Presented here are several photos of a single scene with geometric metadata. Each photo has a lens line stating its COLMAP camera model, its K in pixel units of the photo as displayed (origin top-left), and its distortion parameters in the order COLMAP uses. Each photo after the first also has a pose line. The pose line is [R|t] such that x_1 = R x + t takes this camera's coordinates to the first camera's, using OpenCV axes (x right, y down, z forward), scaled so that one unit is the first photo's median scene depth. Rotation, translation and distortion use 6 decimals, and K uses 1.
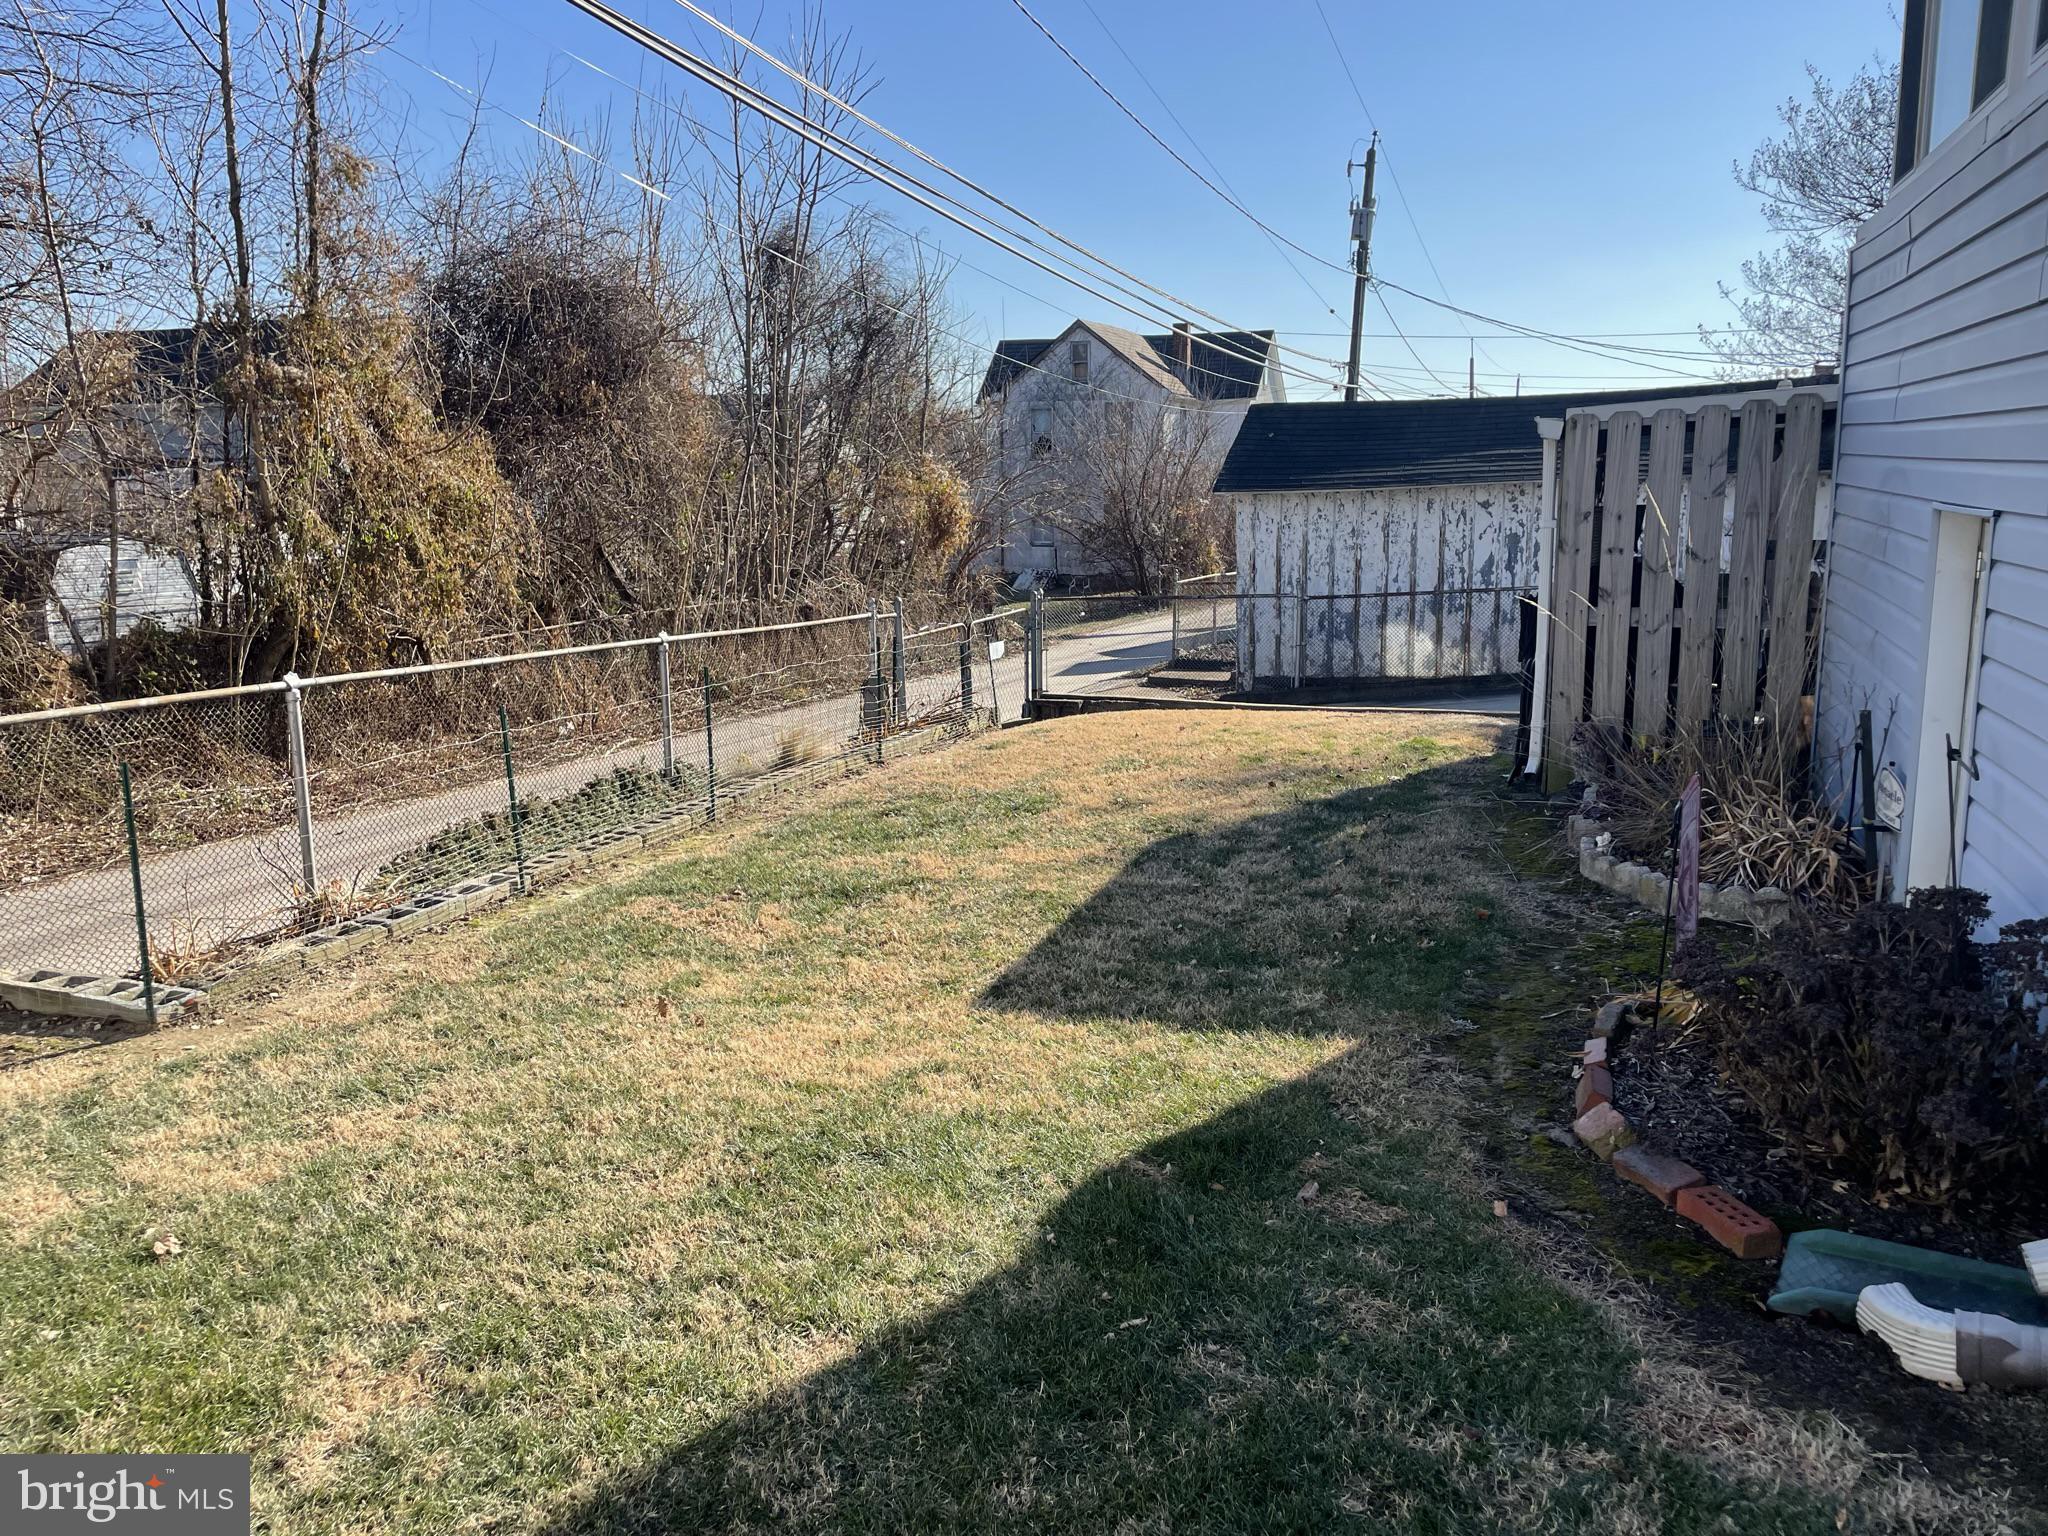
lens RADIAL K [[1536.3, 0, 1029.1], [0, 1536.3, 755.4], [0, 0, 1]] dist [0.084040, -0.099622]
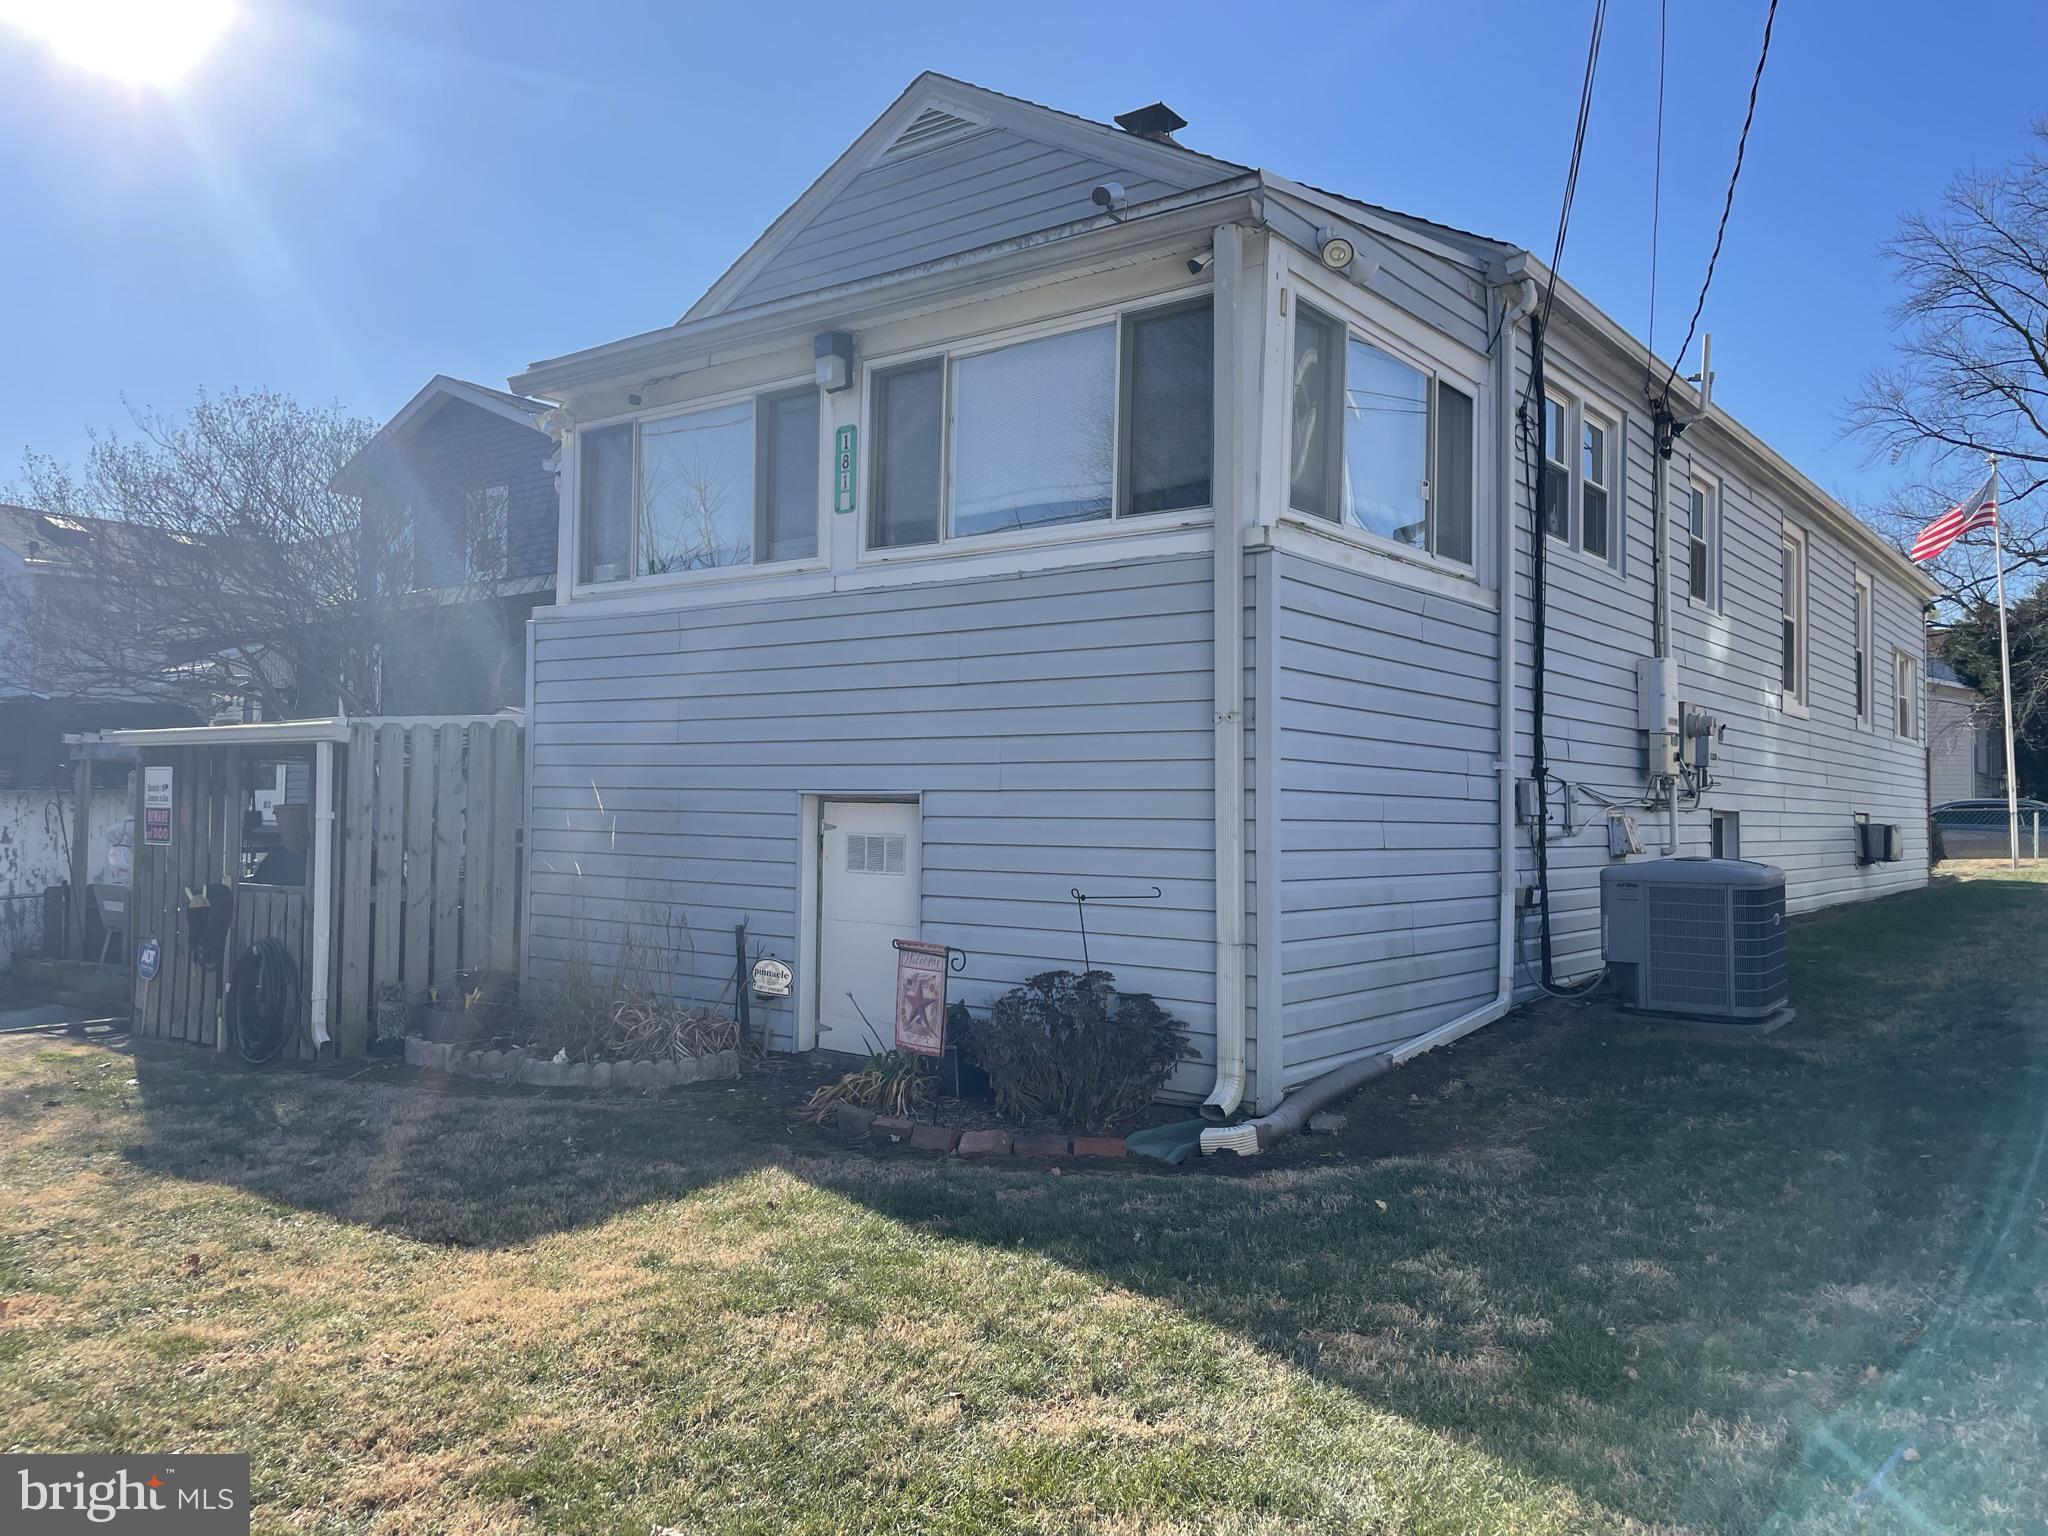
lens RADIAL K [[1536.3, 0, 1012.9], [0, 1536.3, 752.8], [0, 0, 1]] dist [0.084040, -0.099622]
pose [[0.286136, 0.052960, 0.956724, -0.819666], [0.160984, 0.981622, -0.102485, 0.002261], [-0.944569, 0.183342, 0.272352, 0.298148]]
